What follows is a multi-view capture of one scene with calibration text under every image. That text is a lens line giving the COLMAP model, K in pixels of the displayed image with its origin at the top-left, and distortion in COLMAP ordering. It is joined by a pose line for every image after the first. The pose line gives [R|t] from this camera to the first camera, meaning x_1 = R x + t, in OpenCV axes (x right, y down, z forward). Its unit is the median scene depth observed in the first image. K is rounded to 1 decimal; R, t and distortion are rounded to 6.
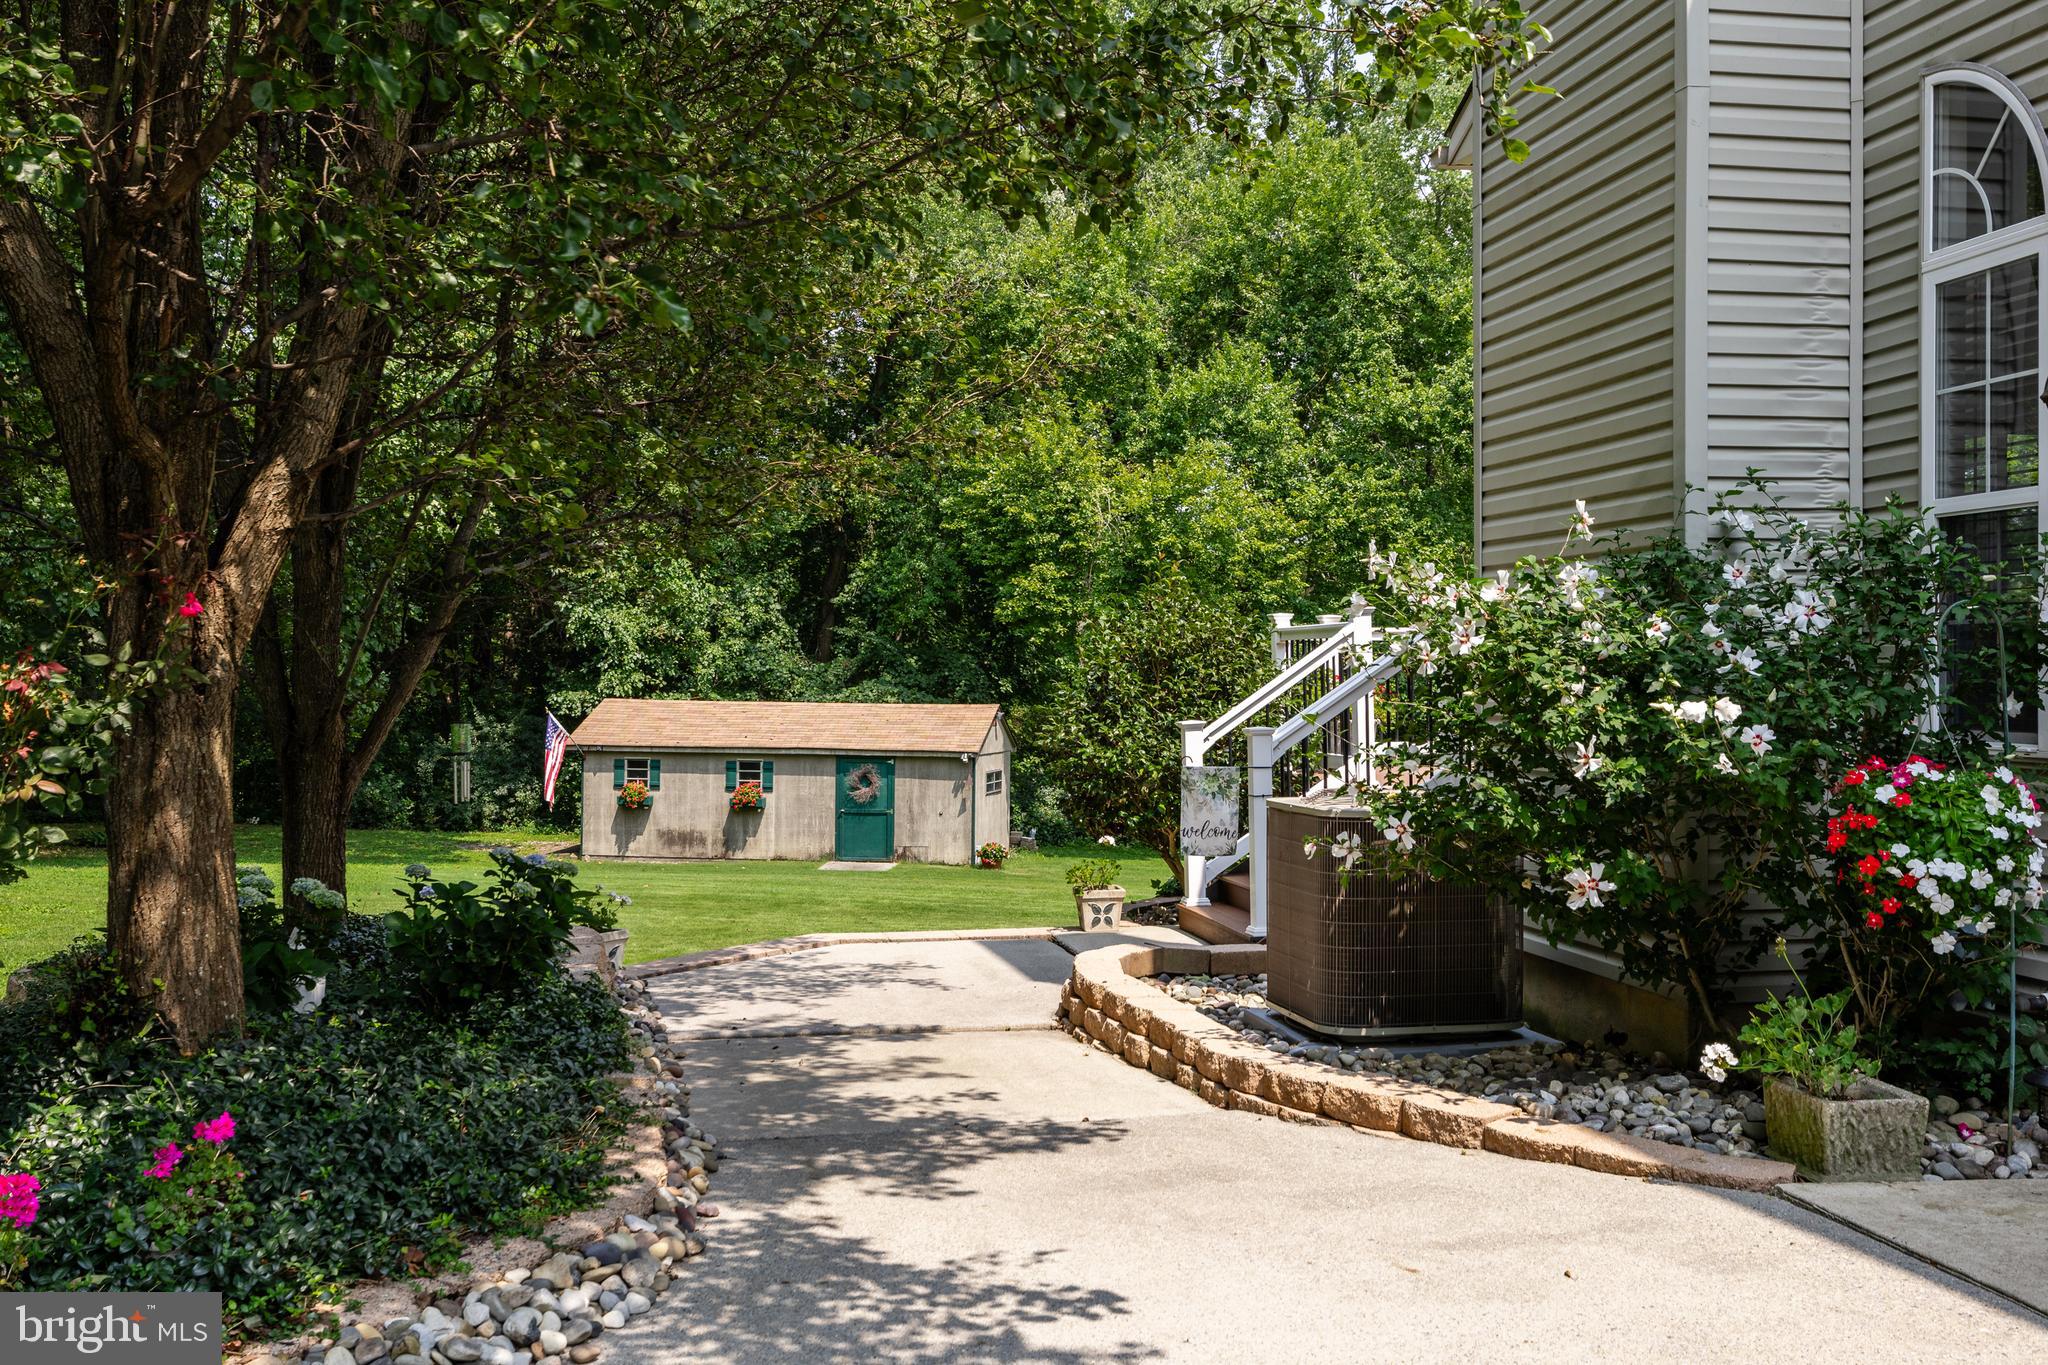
lens RADIAL K [[1969.0, 0, 1024.0], [0, 1969.0, 682.5], [0, 0, 1]] dist [-0.083782, 0.001767]
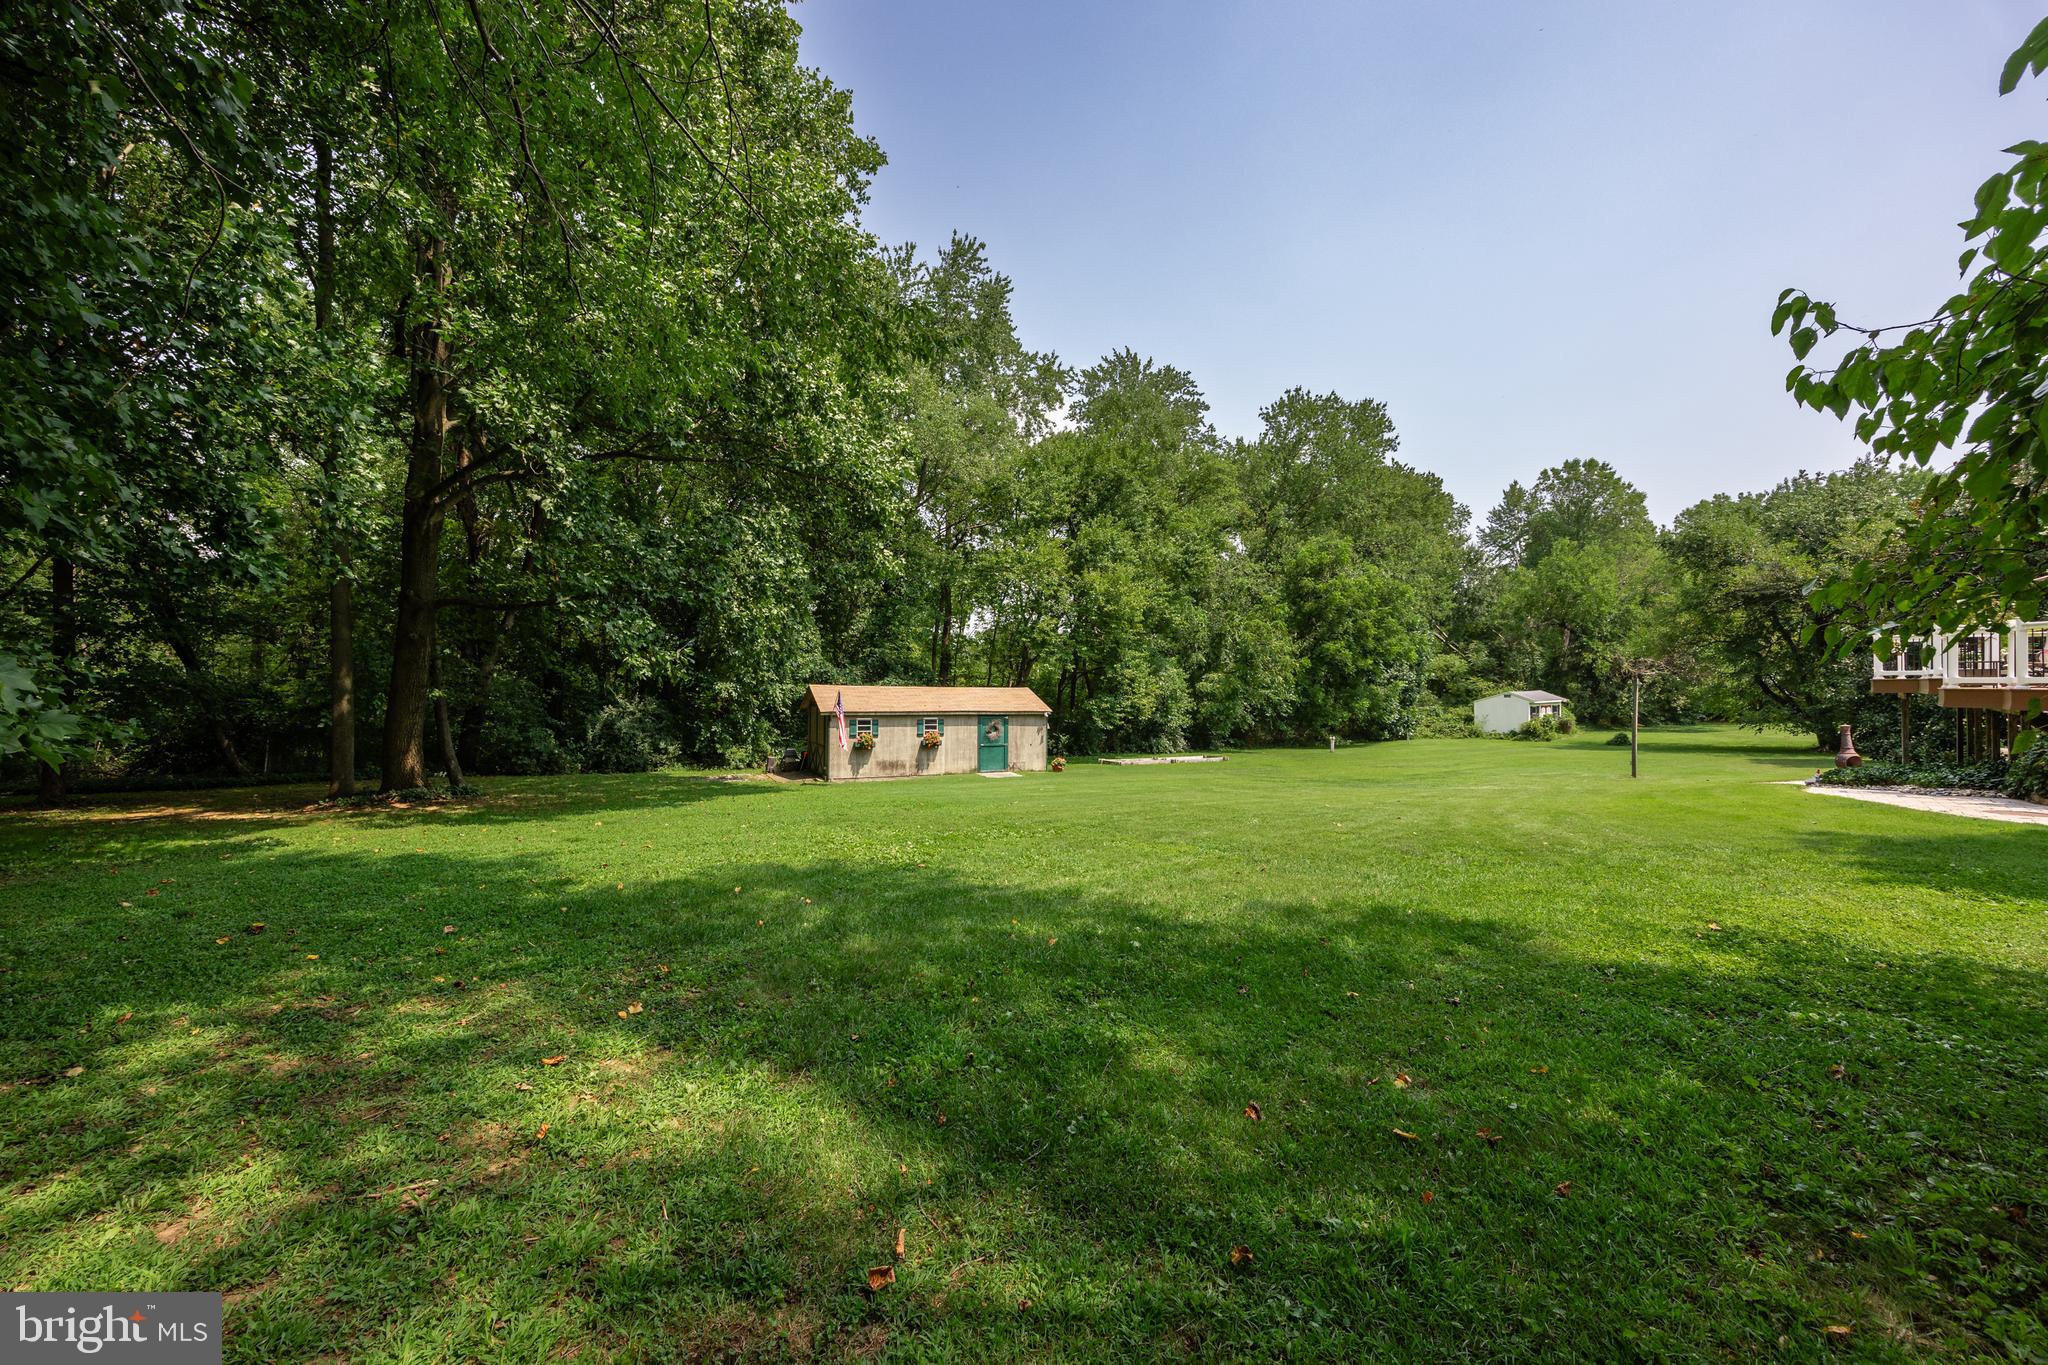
lens RADIAL K [[815.5, 0, 1024.0], [0, 815.5, 682.5], [0, 0, 1]] dist [0.000940, 0.000111]
pose [[0.823704, 0.005779, 0.566991, -0.468327], [0.001611, 0.999920, -0.012532, 0.015881], [-0.567018, 0.011236, 0.823629, 0.336758]]
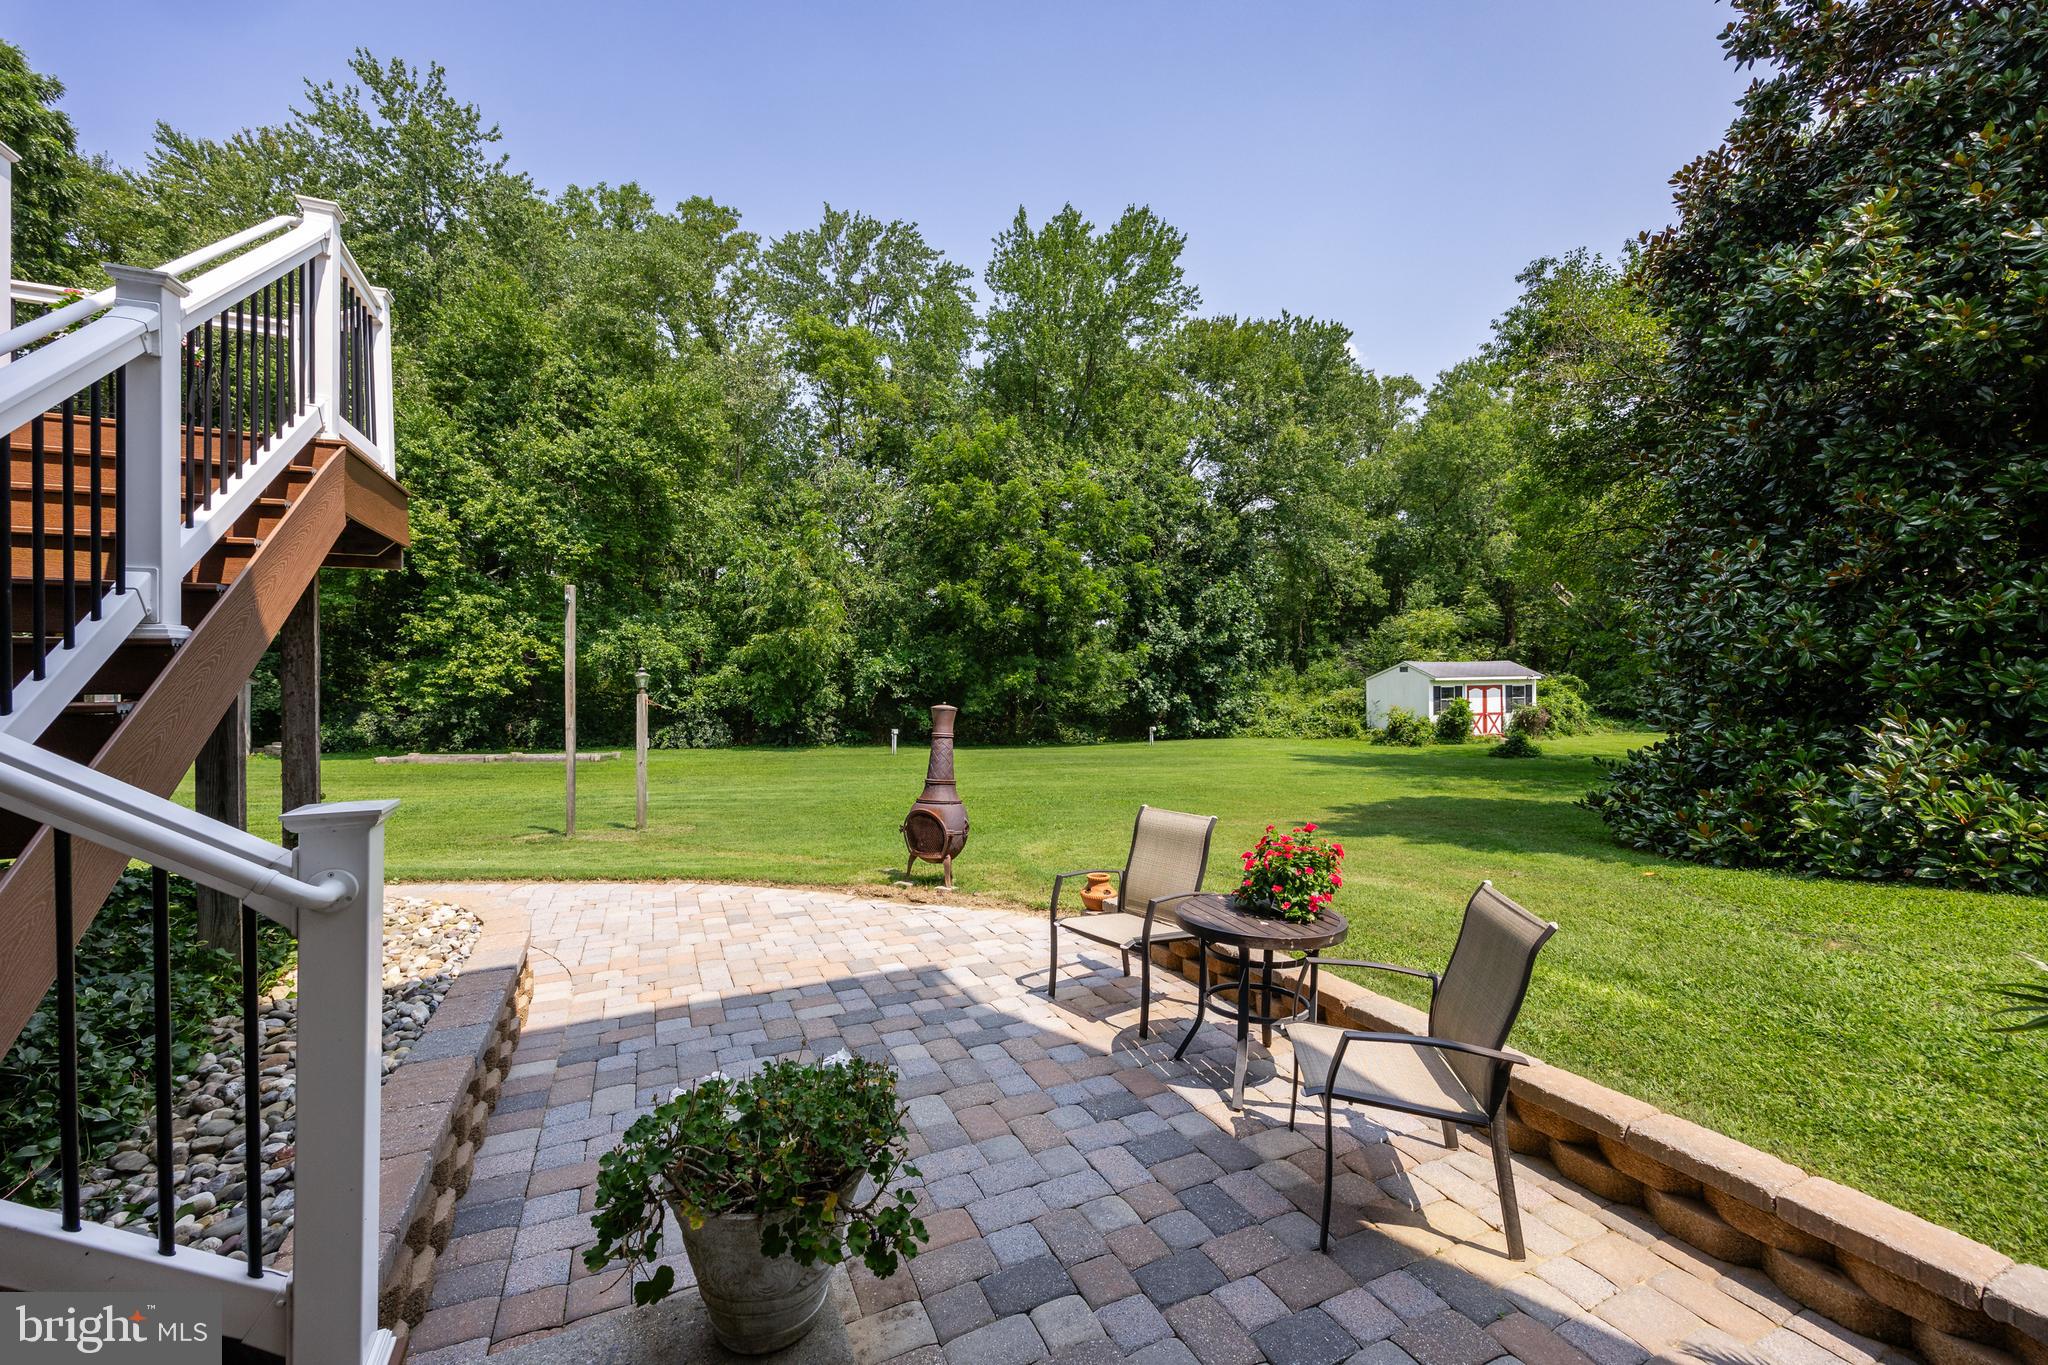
lens RADIAL K [[815.5, 0, 1024.0], [0, 815.5, 682.5], [0, 0, 1]] dist [0.000940, 0.000111]
pose [[0.965105, 0.000268, 0.261863, 0.383417], [0.001173, 0.999985, -0.005345, 0.039464], [-0.261861, 0.005466, 0.965090, 0.313428]]
